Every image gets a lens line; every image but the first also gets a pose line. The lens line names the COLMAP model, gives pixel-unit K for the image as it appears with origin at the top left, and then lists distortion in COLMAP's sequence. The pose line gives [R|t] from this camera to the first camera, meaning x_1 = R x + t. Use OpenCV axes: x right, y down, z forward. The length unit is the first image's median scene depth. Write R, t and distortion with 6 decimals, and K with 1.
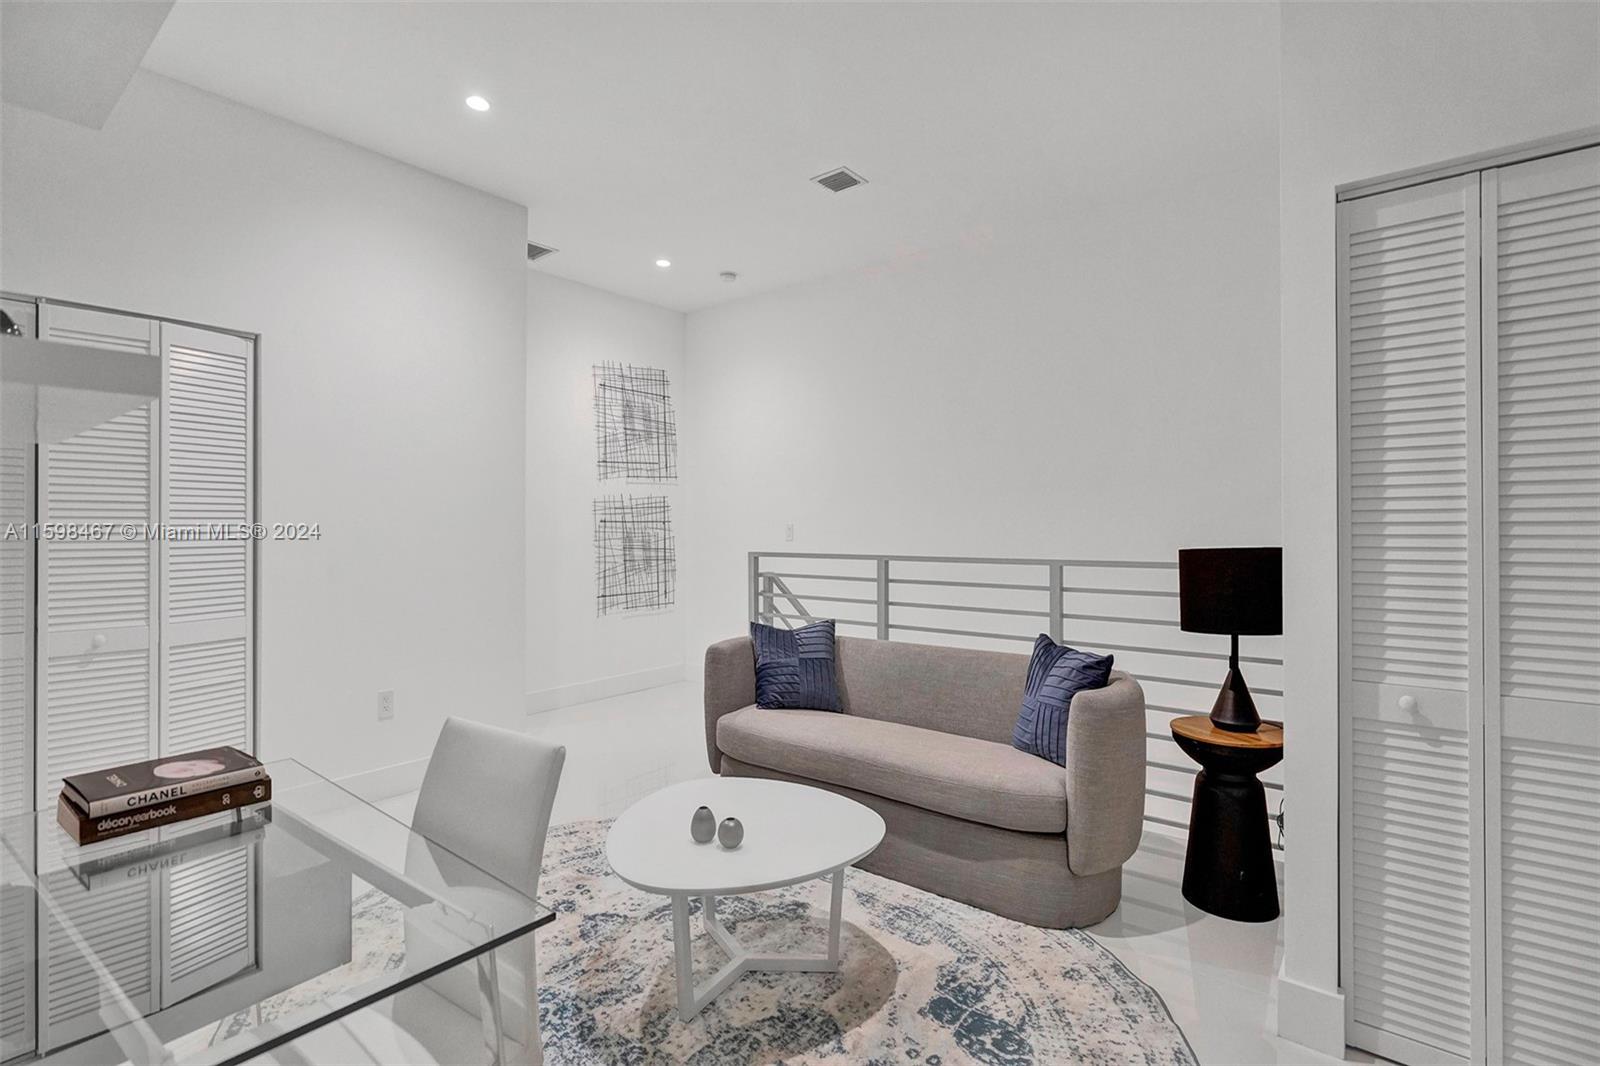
lens RADIAL K [[758.9, 0, 785.3], [0, 758.9, 530.4], [0, 0, 1]] dist [0.000796, 0.000514]
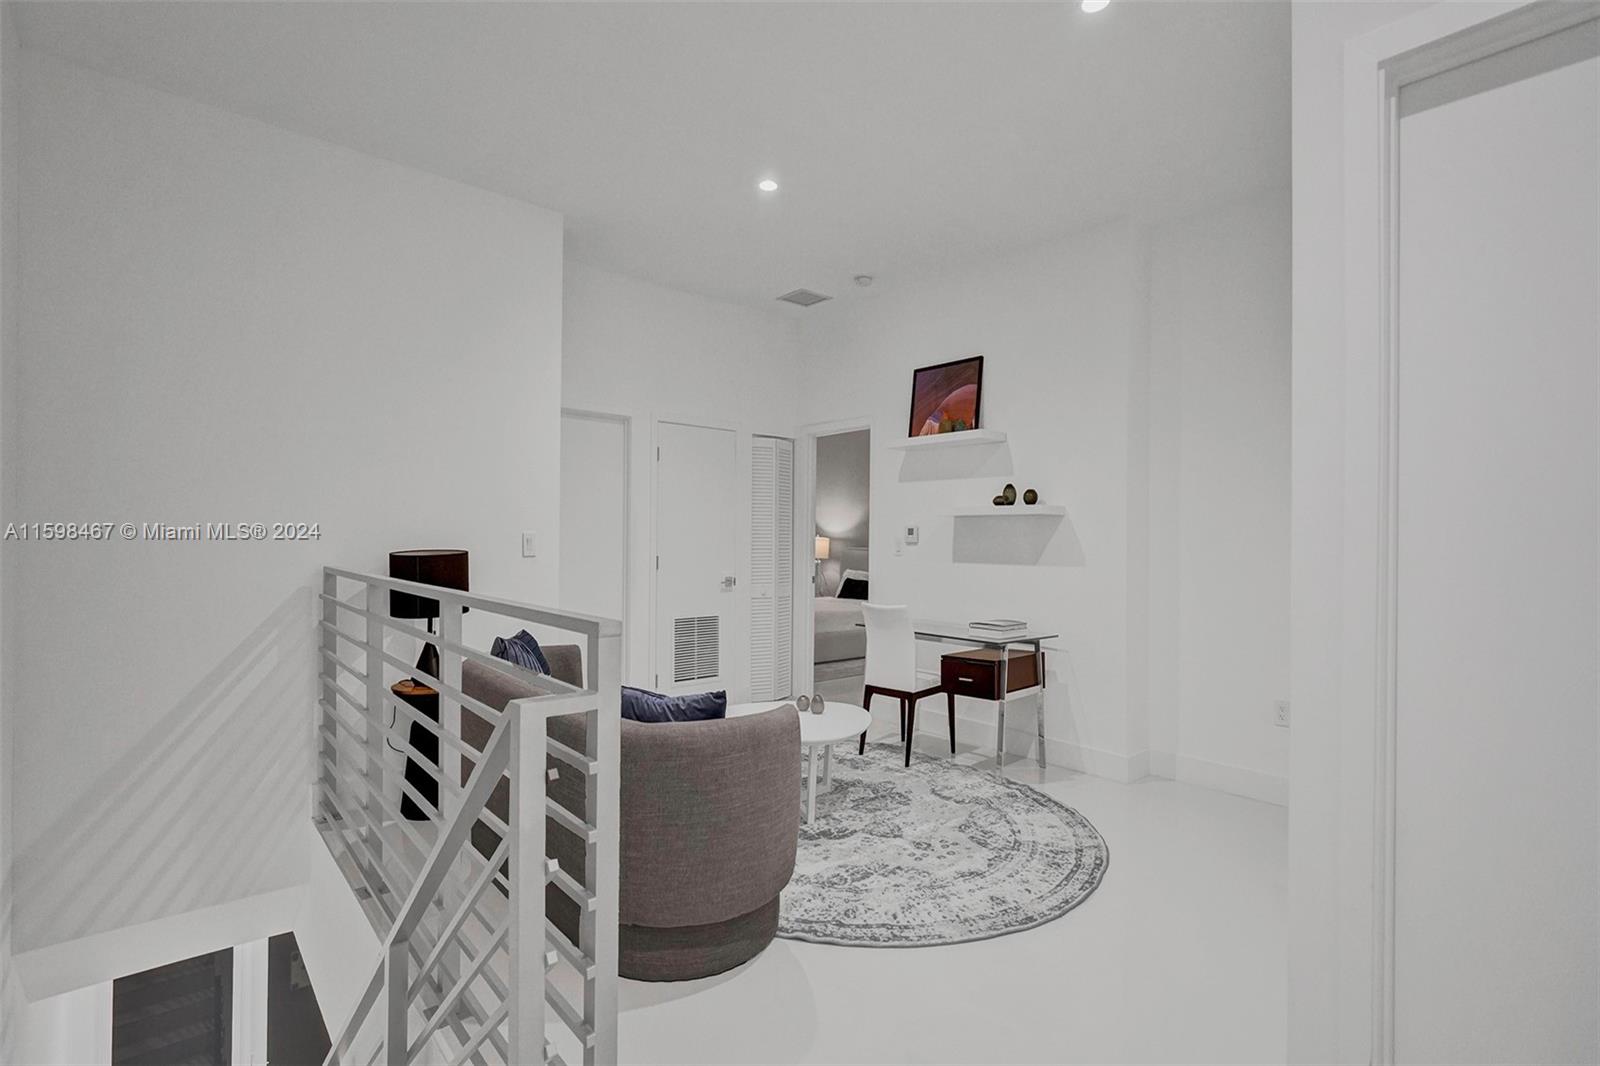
lens RADIAL K [[742.3, 0, 794.5], [0, 742.3, 538.7], [0, 0, 1]] dist [-0.003763, 0.000105]
pose [[-0.985920, -0.006176, 0.167101, -0.130308], [-0.005315, 0.999970, 0.005601, -0.007523], [-0.167131, 0.004634, -0.985924, 1.028495]]
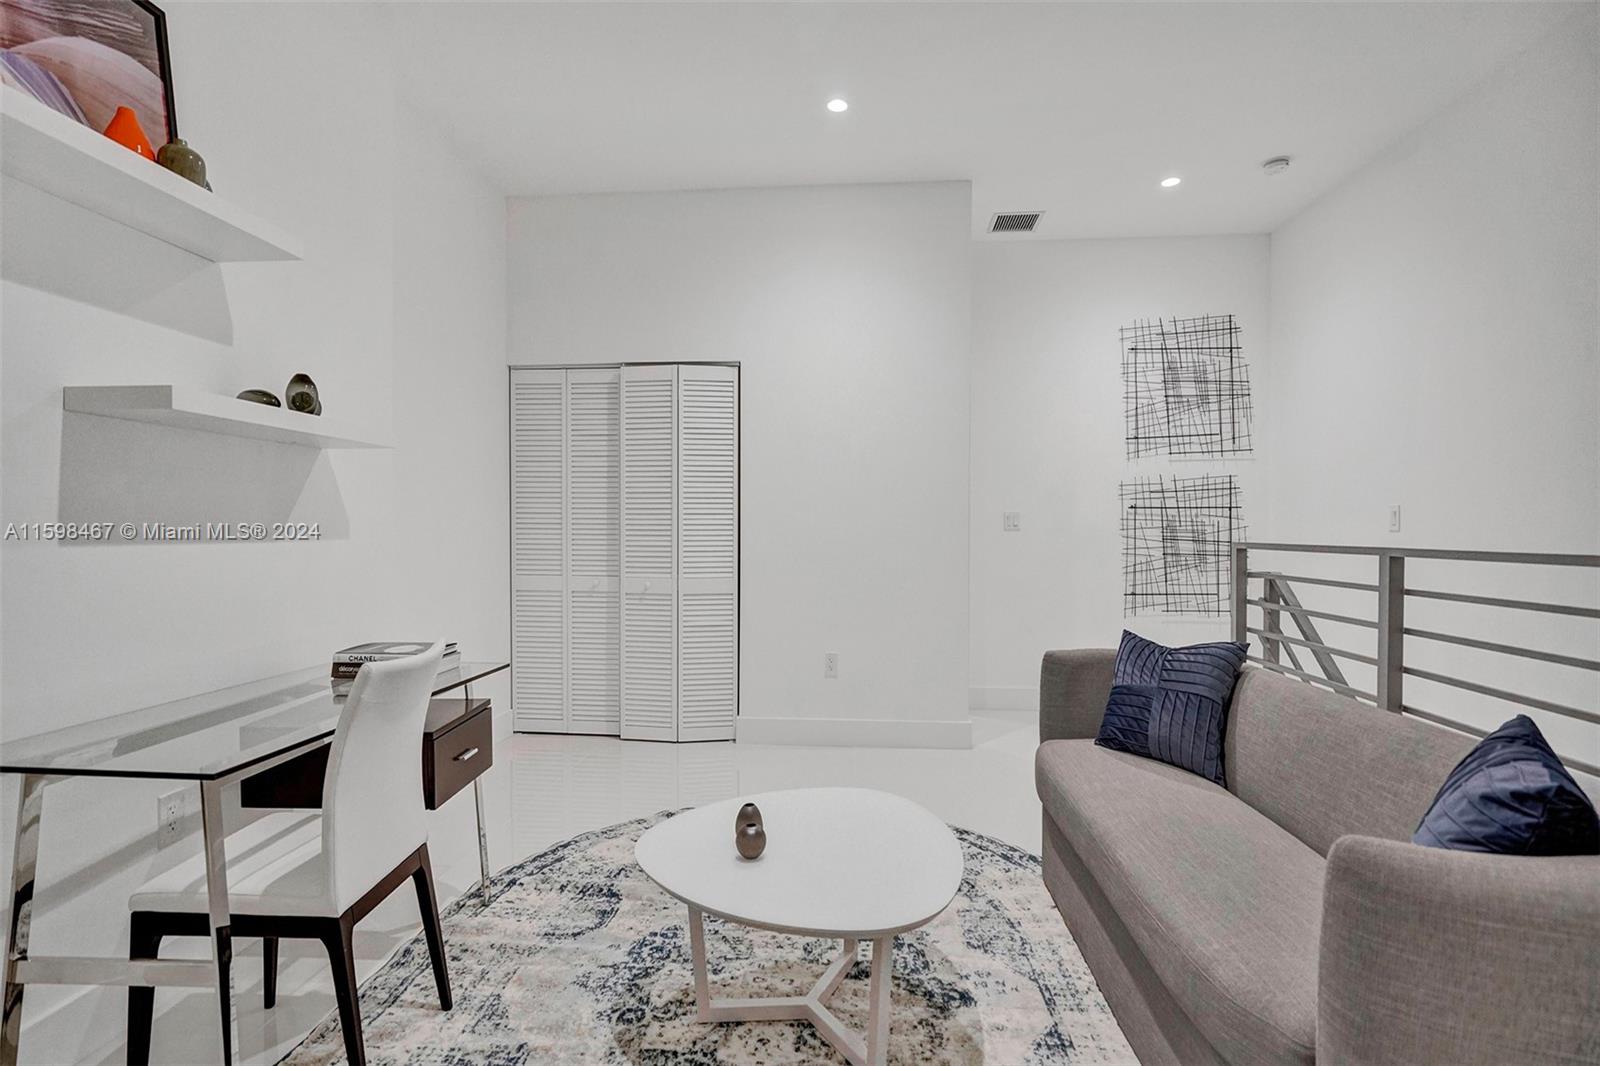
lens RADIAL K [[742.3, 0, 794.5], [0, 742.3, 538.7], [0, 0, 1]] dist [-0.003763, 0.000105]
pose [[0.566650, 0.016050, -0.823802, 0.236445], [-0.008248, 0.999871, 0.013807, 0.015163], [0.823917, -0.001029, 0.566709, 0.205115]]
